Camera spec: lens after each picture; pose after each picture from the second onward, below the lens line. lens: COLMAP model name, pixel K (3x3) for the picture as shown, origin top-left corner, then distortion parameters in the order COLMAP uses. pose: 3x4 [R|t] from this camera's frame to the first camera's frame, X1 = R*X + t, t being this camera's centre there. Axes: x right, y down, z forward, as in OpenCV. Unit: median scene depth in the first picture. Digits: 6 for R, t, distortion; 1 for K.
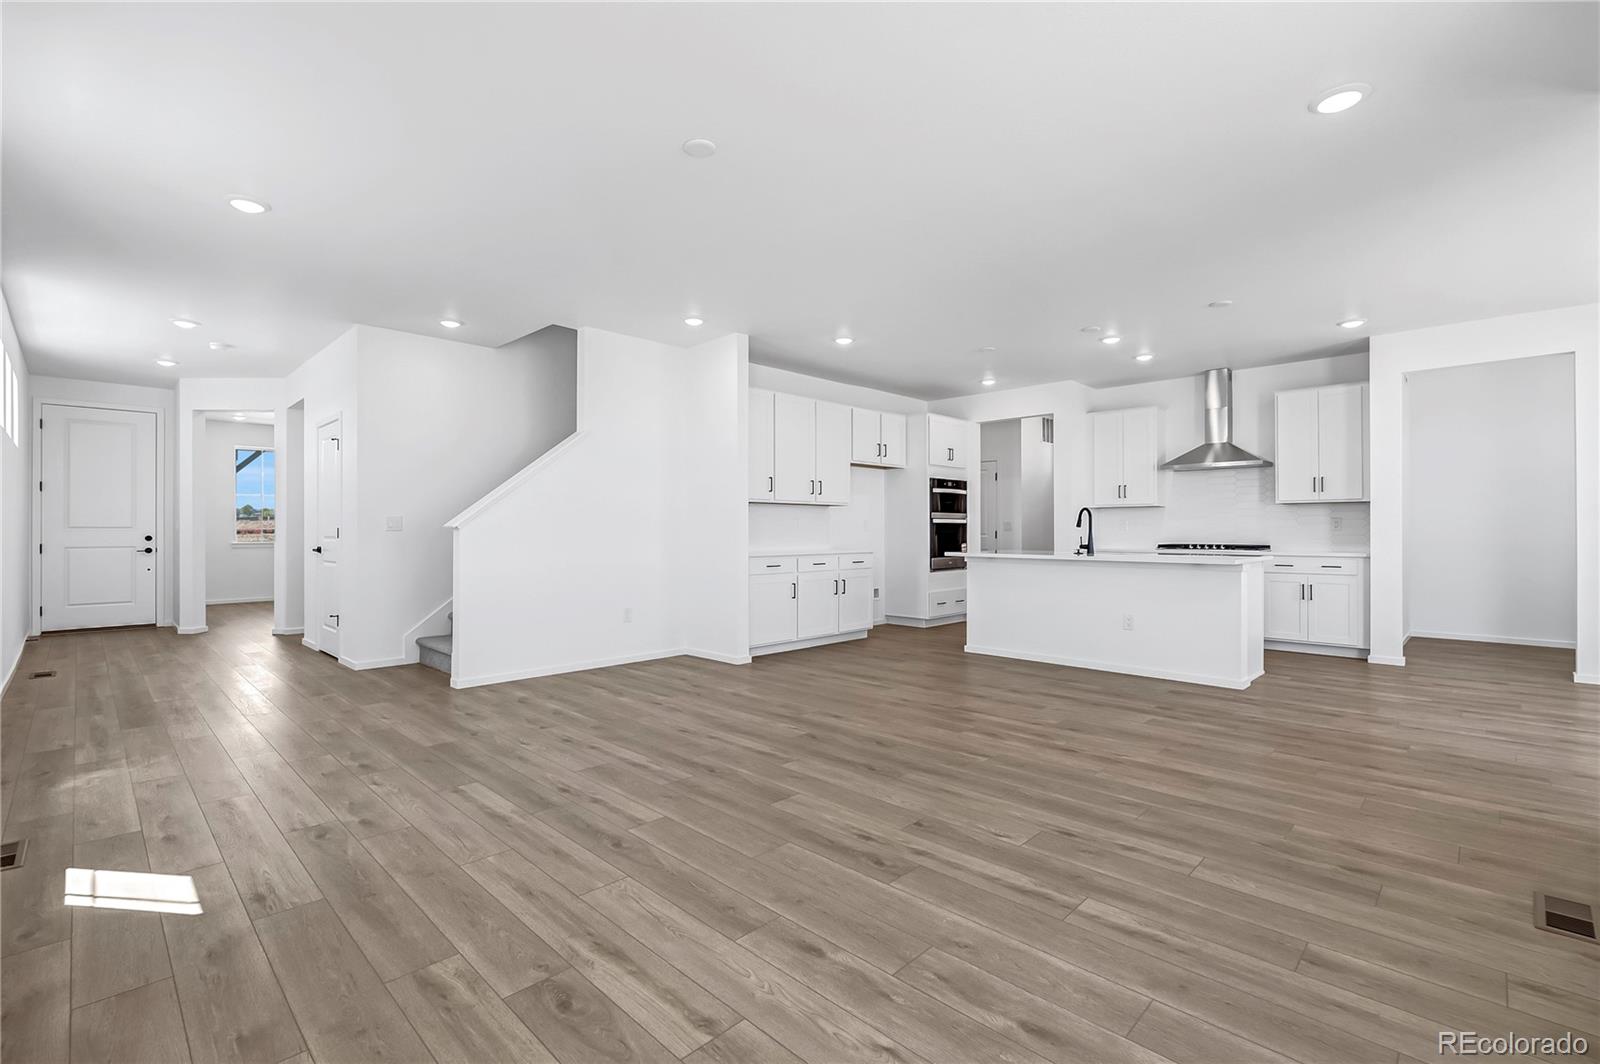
lens RADIAL K [[718.6, 0, 796.3], [0, 718.6, 526.4], [0, 0, 1]] dist [-0.001370, 0.000137]
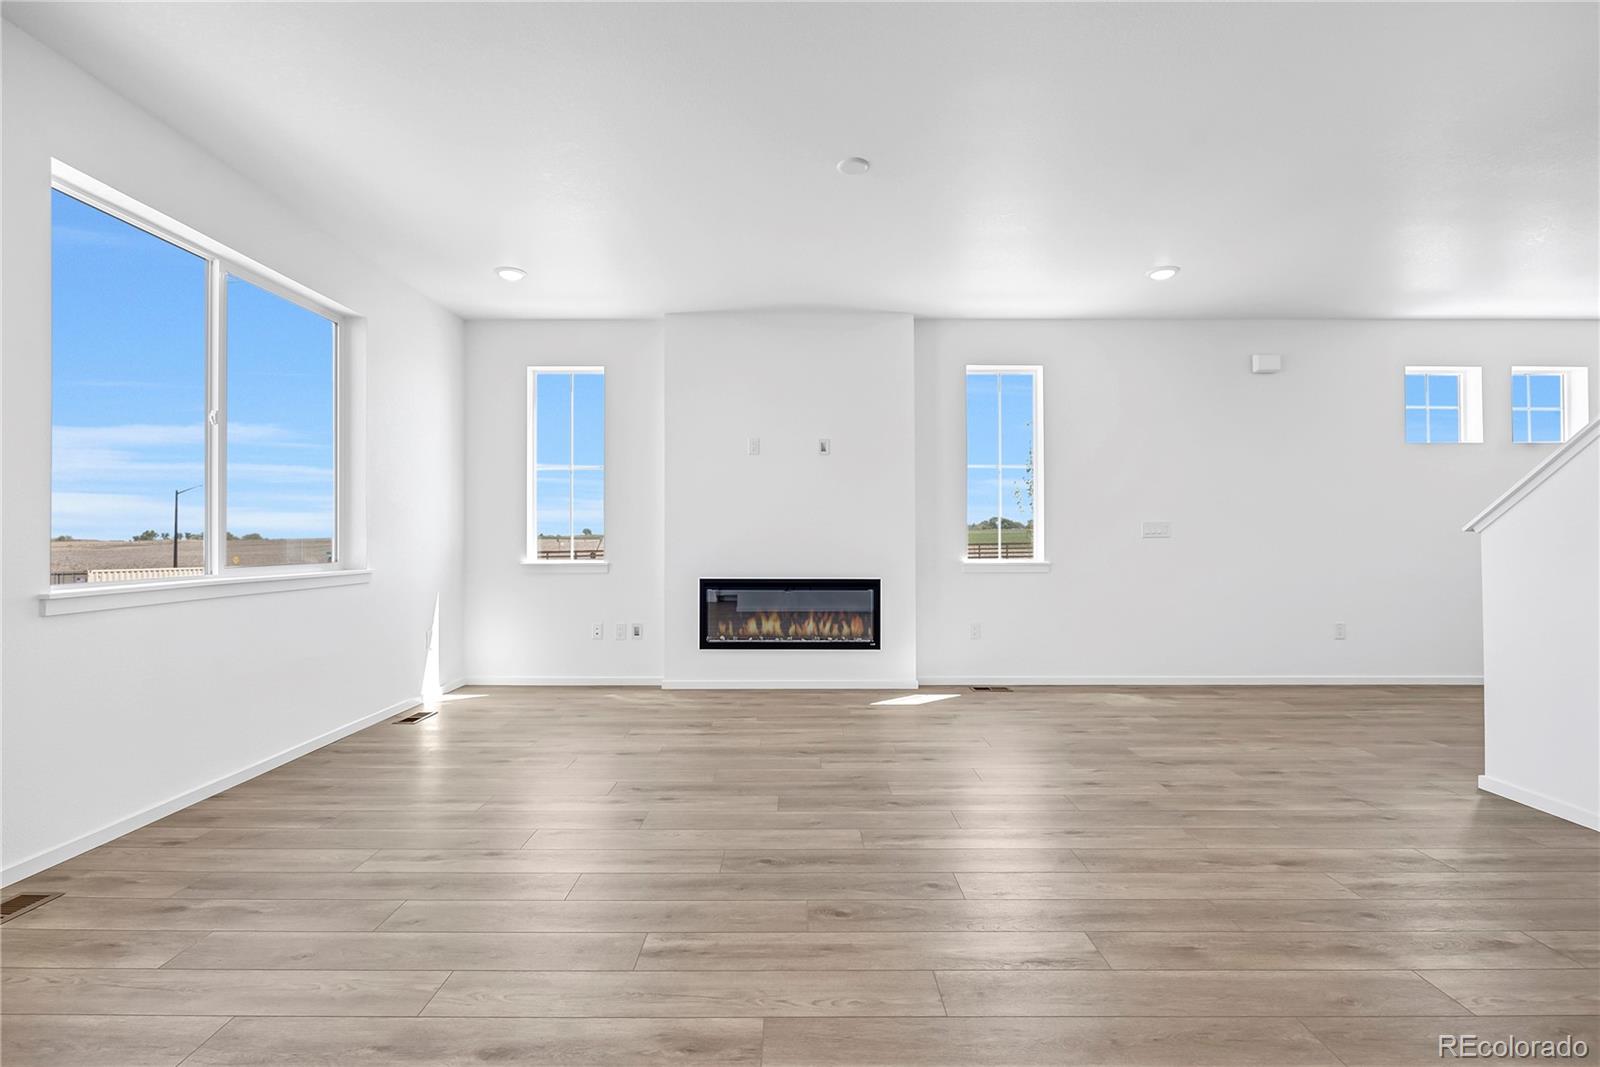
lens RADIAL K [[725.5, 0, 797.0], [0, 725.5, 535.0], [0, 0, 1]] dist [-0.003672, -0.000291]
pose [[-0.715263, -0.004112, -0.698843, 0.321634], [0.003893, 0.999944, -0.009868, 0.006734], [0.698844, -0.009779, -0.715207, 0.831947]]
